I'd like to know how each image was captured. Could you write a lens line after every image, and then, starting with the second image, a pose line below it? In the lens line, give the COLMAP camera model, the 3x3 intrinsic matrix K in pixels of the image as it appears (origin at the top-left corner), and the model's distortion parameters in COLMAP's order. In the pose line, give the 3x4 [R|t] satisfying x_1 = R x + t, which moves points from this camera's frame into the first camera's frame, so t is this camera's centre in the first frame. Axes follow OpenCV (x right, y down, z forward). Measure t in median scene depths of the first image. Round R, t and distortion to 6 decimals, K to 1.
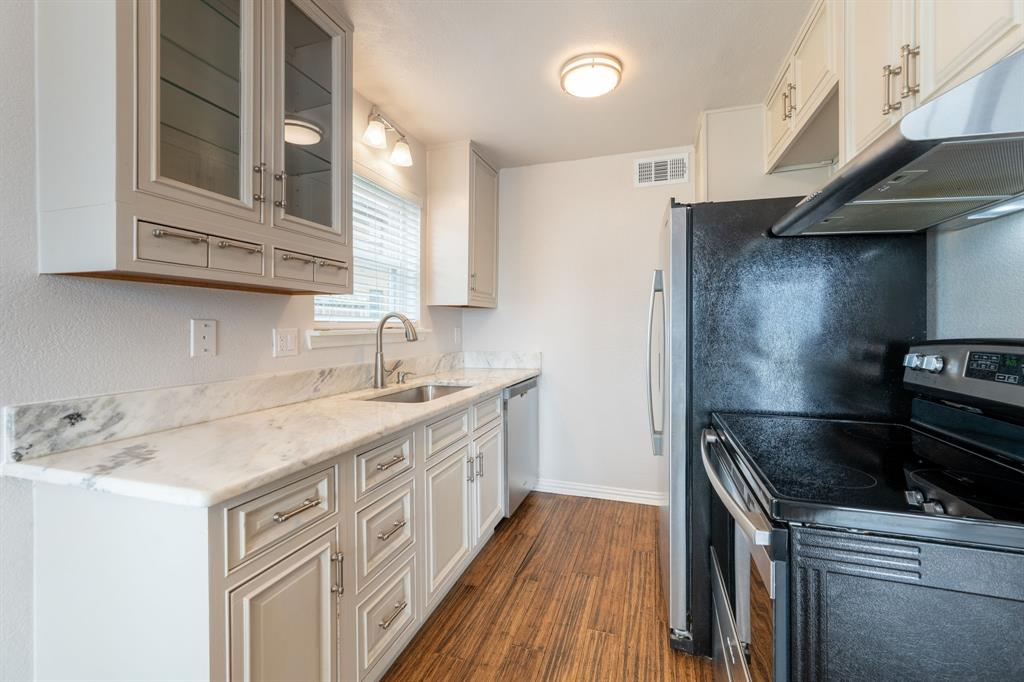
lens RADIAL K [[410.1, 0, 518.0], [0, 410.1, 326.5], [0, 0, 1]] dist [0.005791, 0.000196]
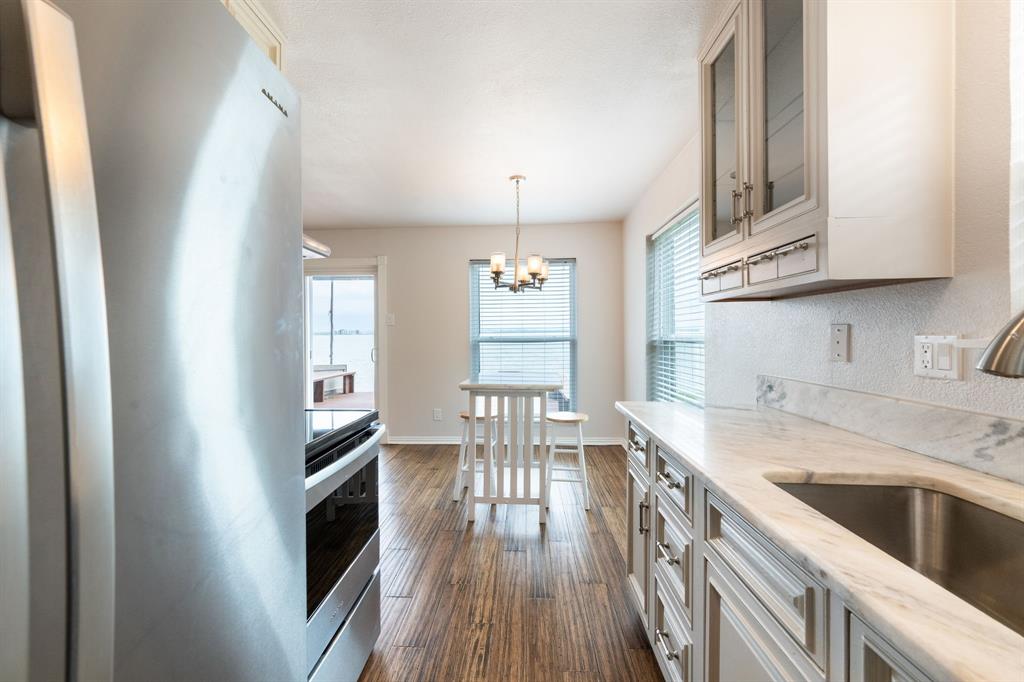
lens RADIAL K [[410.1, 0, 505.3], [0, 410.1, 337.8], [0, 0, 1]] dist [0.005791, 0.000196]
pose [[-0.966746, 0.000399, -0.255737, 0.270808], [-0.001351, 0.999977, 0.006666, 0.010413], [0.255734, 0.006789, -0.966723, 1.762231]]
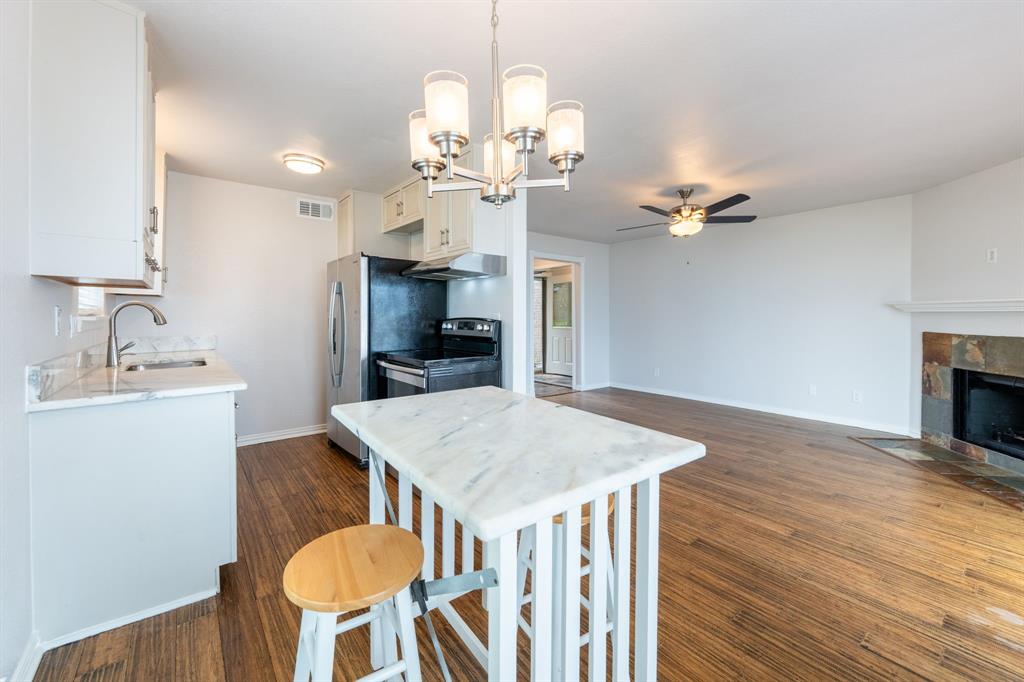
lens RADIAL K [[410.1, 0, 515.4], [0, 410.1, 316.4], [0, 0, 1]] dist [0.005791, 0.000196]
pose [[0.543925, 0.000017, 0.839134, -1.016532], [-0.000517, 1.000000, 0.000314, 0.013905], [-0.839133, -0.000605, 0.543925, -0.840824]]
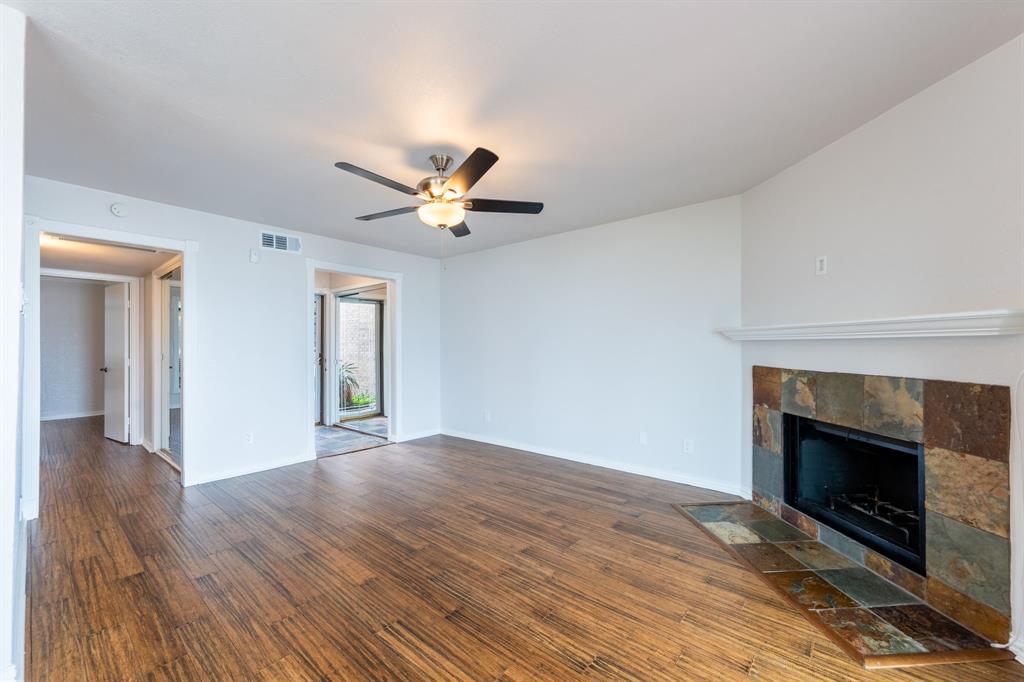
lens RADIAL K [[410.1, 0, 512.3], [0, 410.1, 342.2], [0, 0, 1]] dist [0.005791, 0.000196]
pose [[0.369693, 0.007277, 0.929125, 0.322497], [0.004199, 0.999946, -0.009502, 0.009399], [-0.929144, 0.007414, 0.369643, -1.259617]]
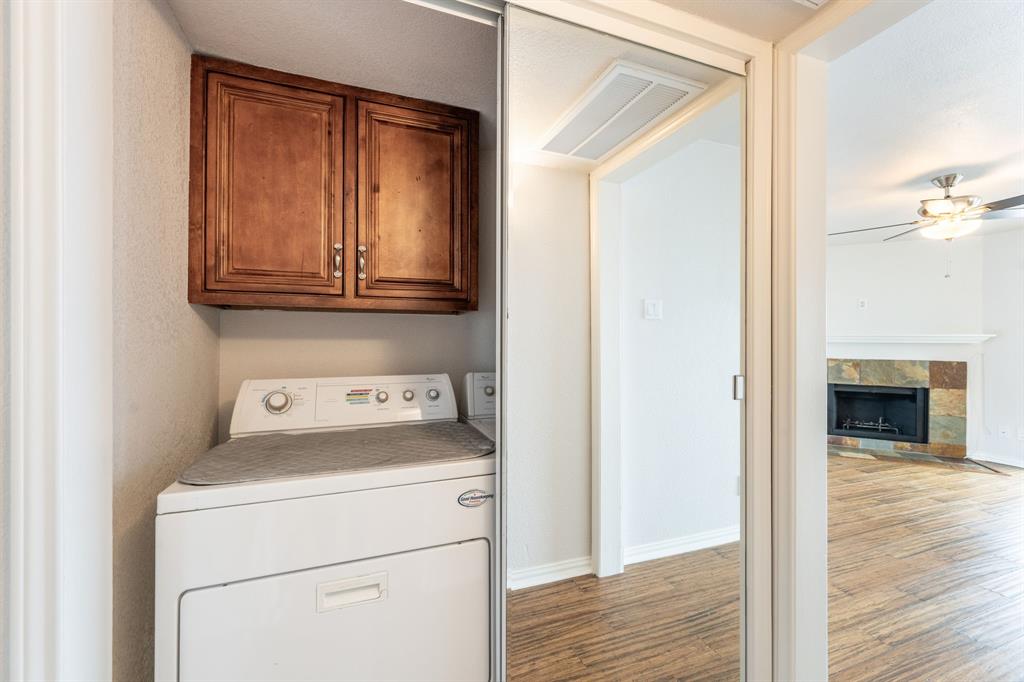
lens RADIAL K [[410.1, 0, 503.0], [0, 410.1, 338.2], [0, 0, 1]] dist [0.005791, 0.000196]
pose [[-0.626891, 0.000966, 0.779106, 1.680561], [-0.007549, 0.999945, -0.007313, -0.003456], [-0.779070, -0.010466, -0.626849, 2.687197]]
